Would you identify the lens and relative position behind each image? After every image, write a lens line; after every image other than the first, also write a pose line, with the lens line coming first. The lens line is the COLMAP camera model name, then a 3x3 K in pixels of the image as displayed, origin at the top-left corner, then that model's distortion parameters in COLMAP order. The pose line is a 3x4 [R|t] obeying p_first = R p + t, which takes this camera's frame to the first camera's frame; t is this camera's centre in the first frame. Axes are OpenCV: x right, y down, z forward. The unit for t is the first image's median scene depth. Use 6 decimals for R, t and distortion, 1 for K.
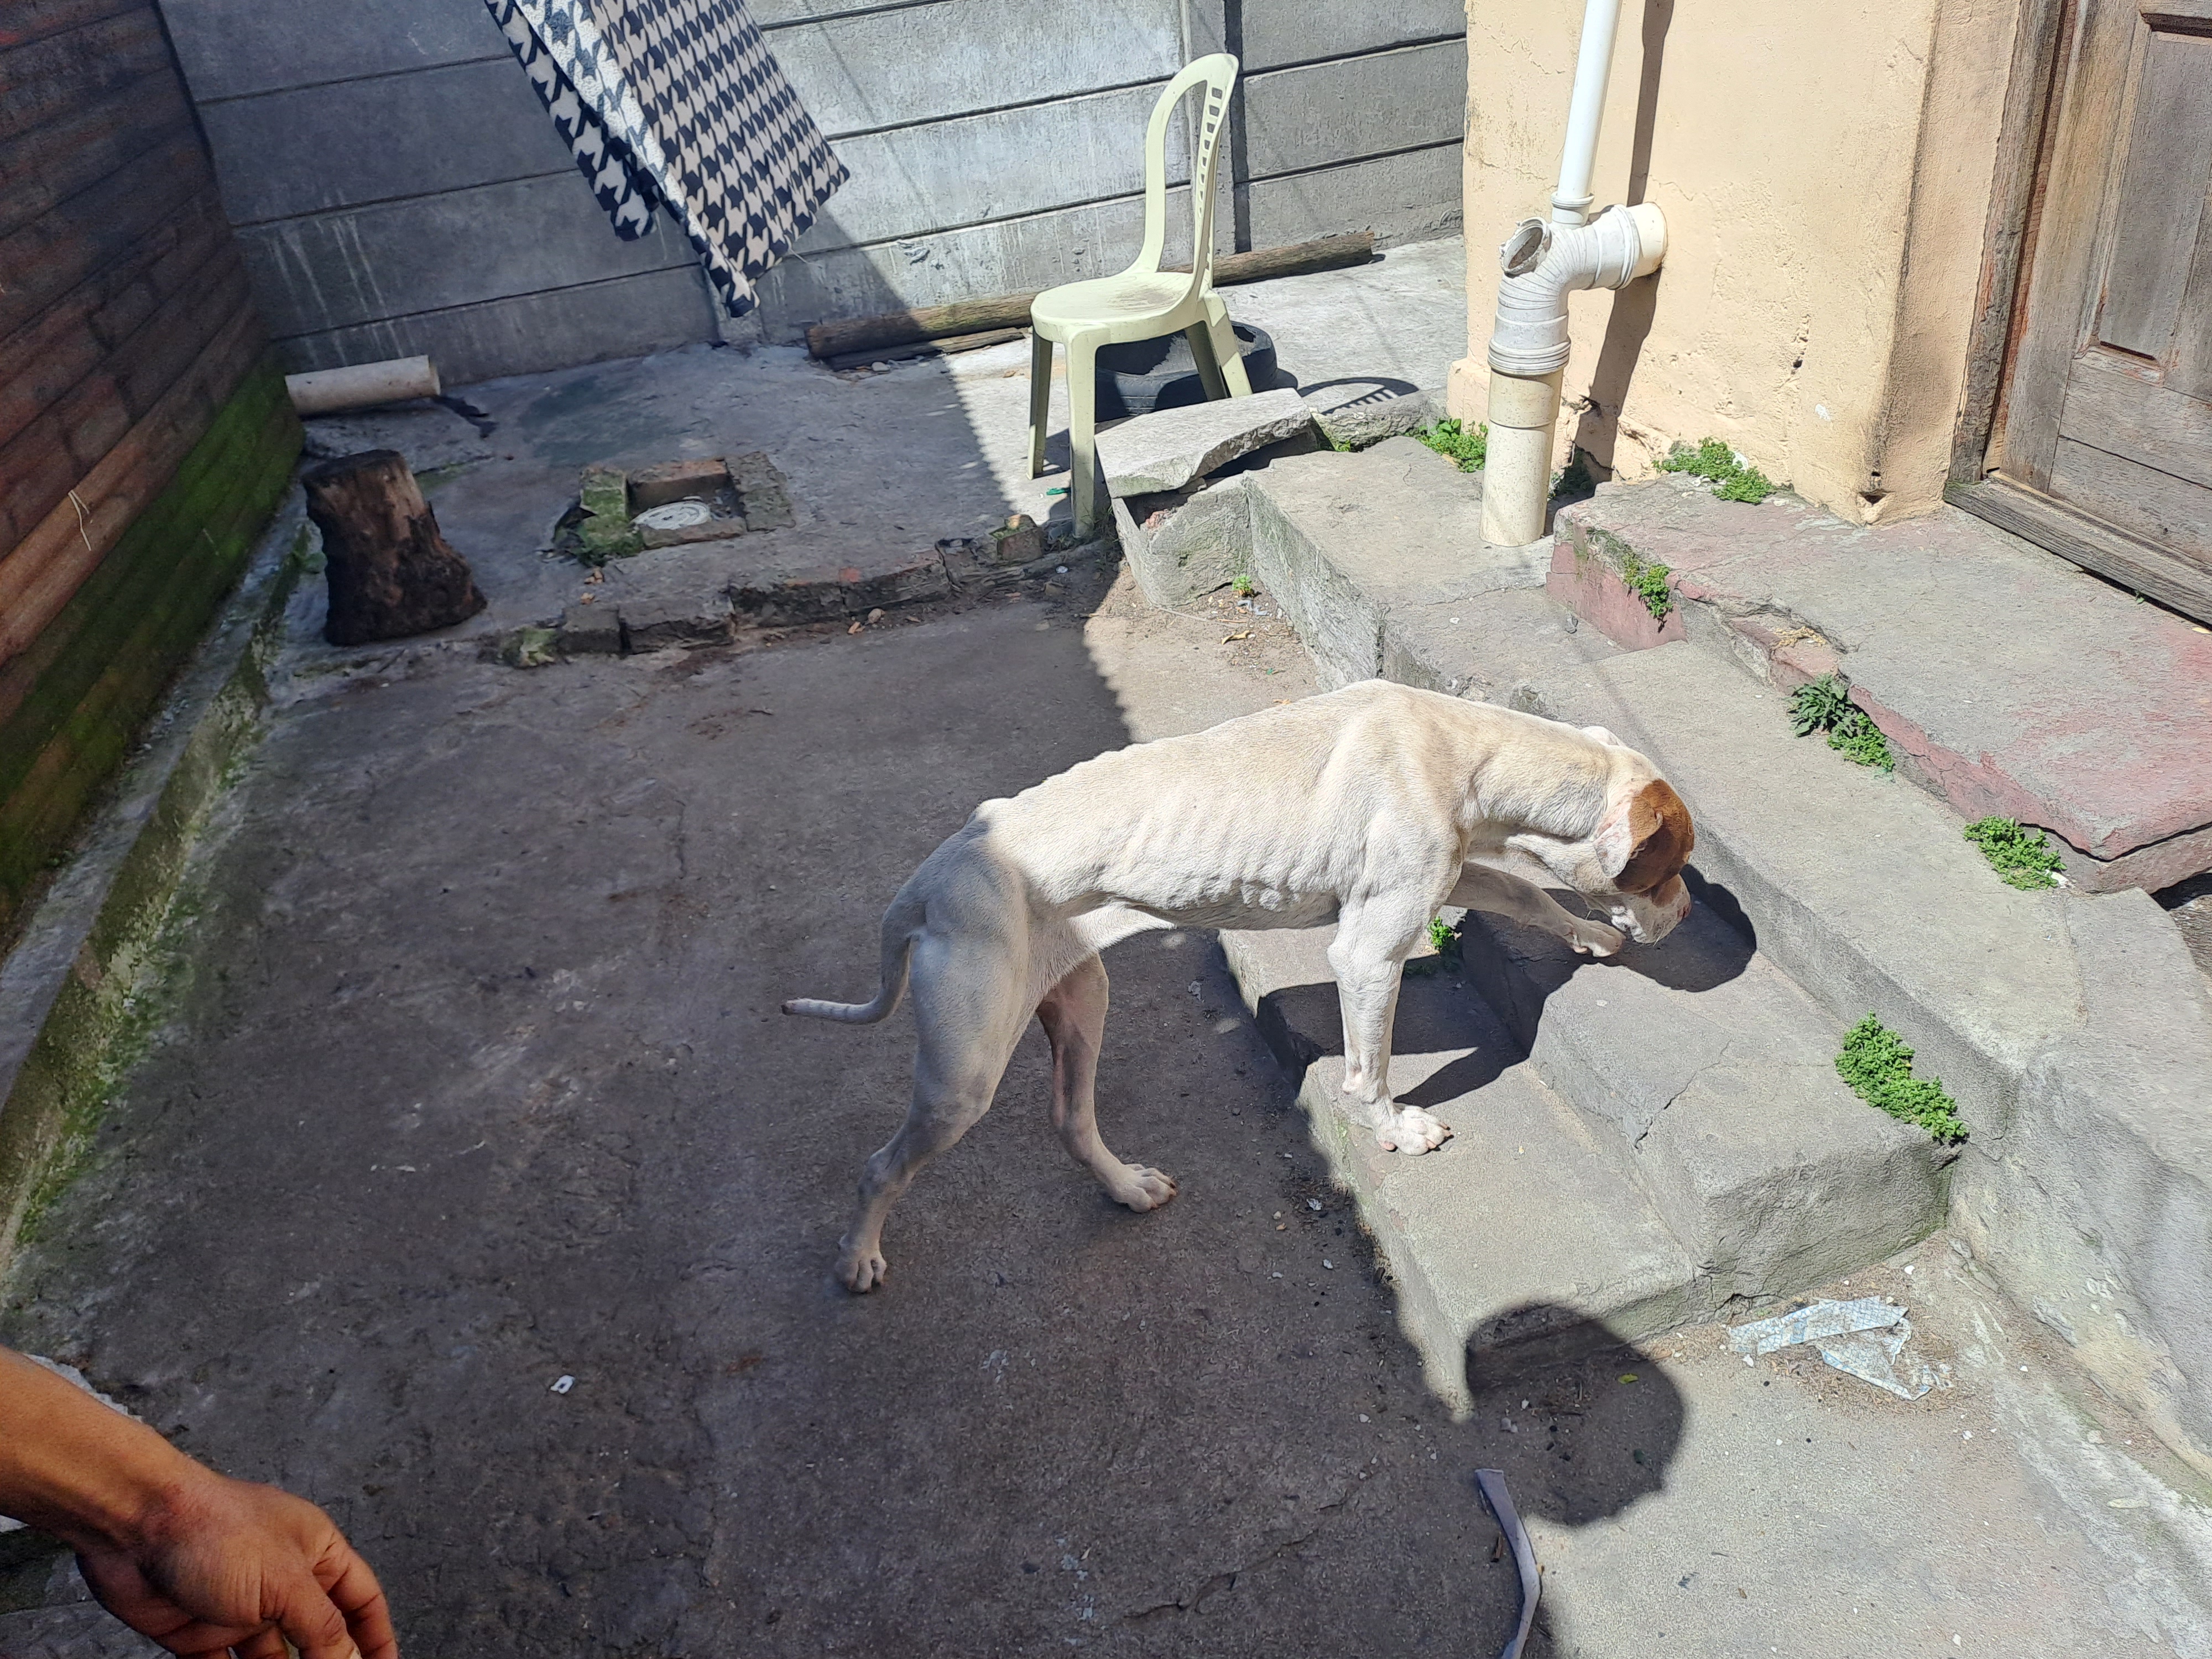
lens RADIAL K [[1643.5, 0, 1141.5], [0, 1643.5, 859.5], [0, 0, 1]] dist [0.073019, -0.067713]
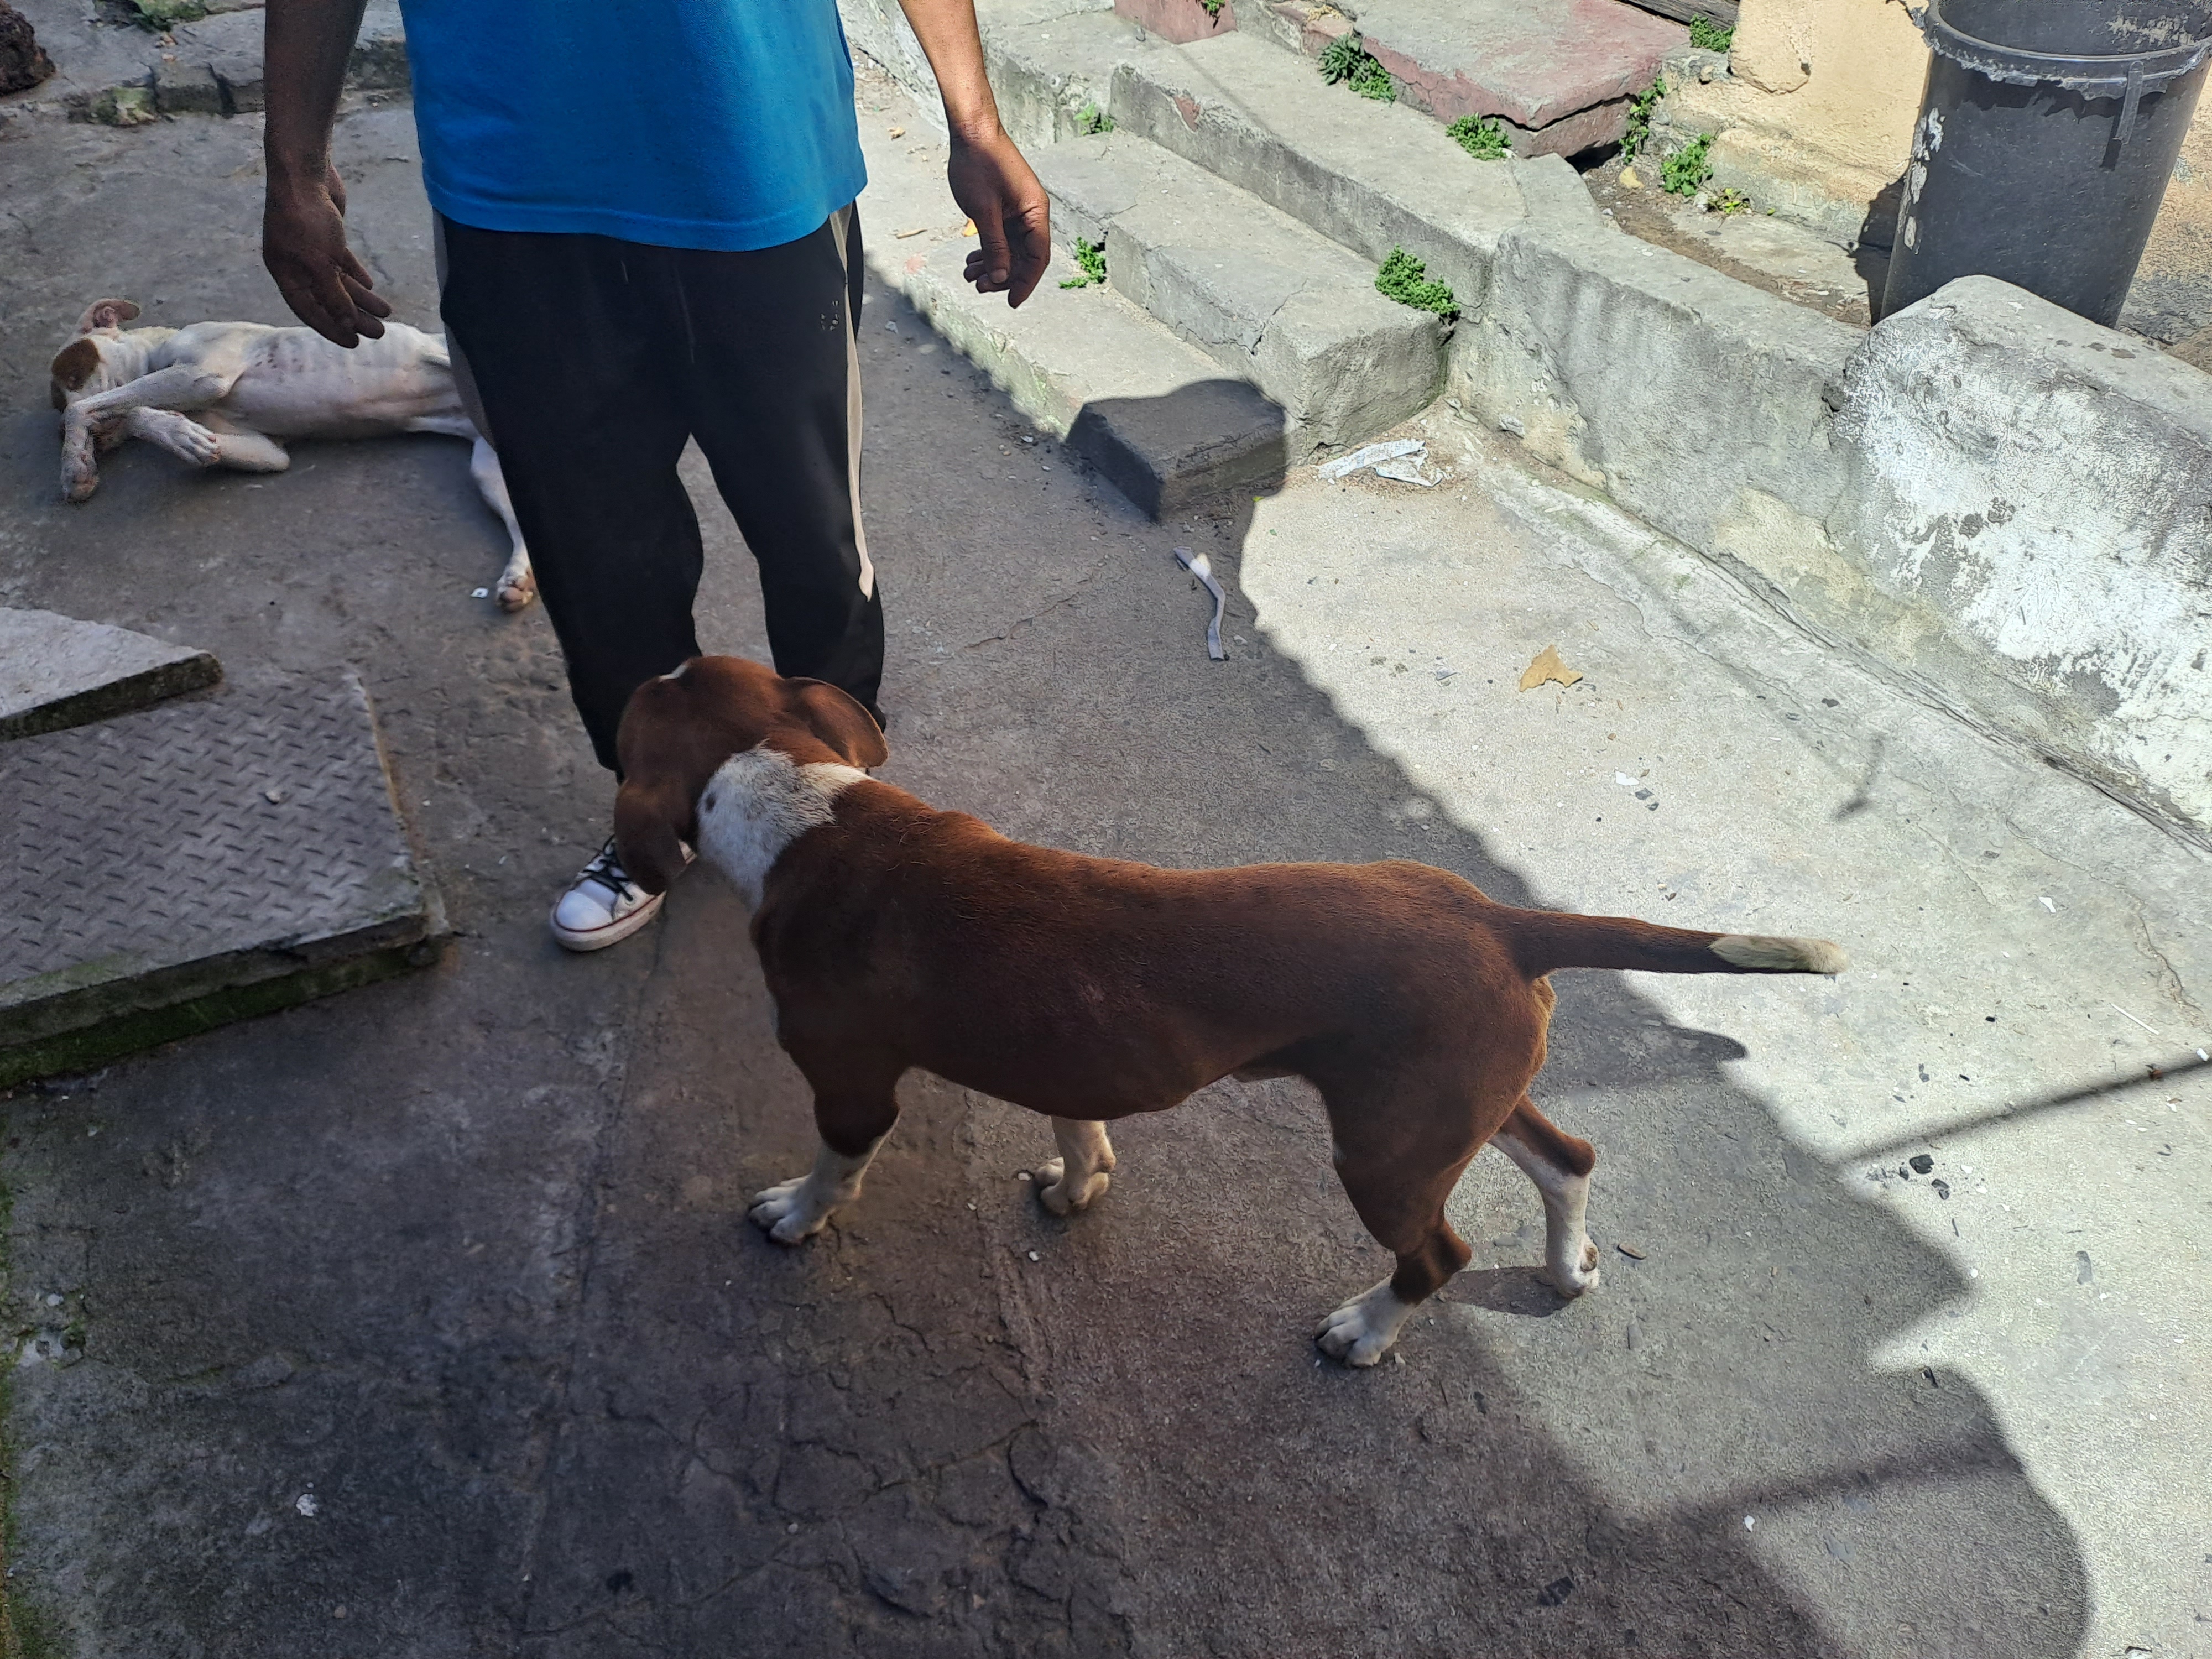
lens RADIAL K [[1643.5, 0, 1074.9], [0, 1643.5, 869.2], [0, 0, 1]] dist [0.073019, -0.067713]
pose [[0.955885, -0.126102, 0.265295, -0.200117], [0.071874, 0.976118, 0.205008, 0.213078], [-0.284811, -0.176896, 0.942120, -0.272569]]
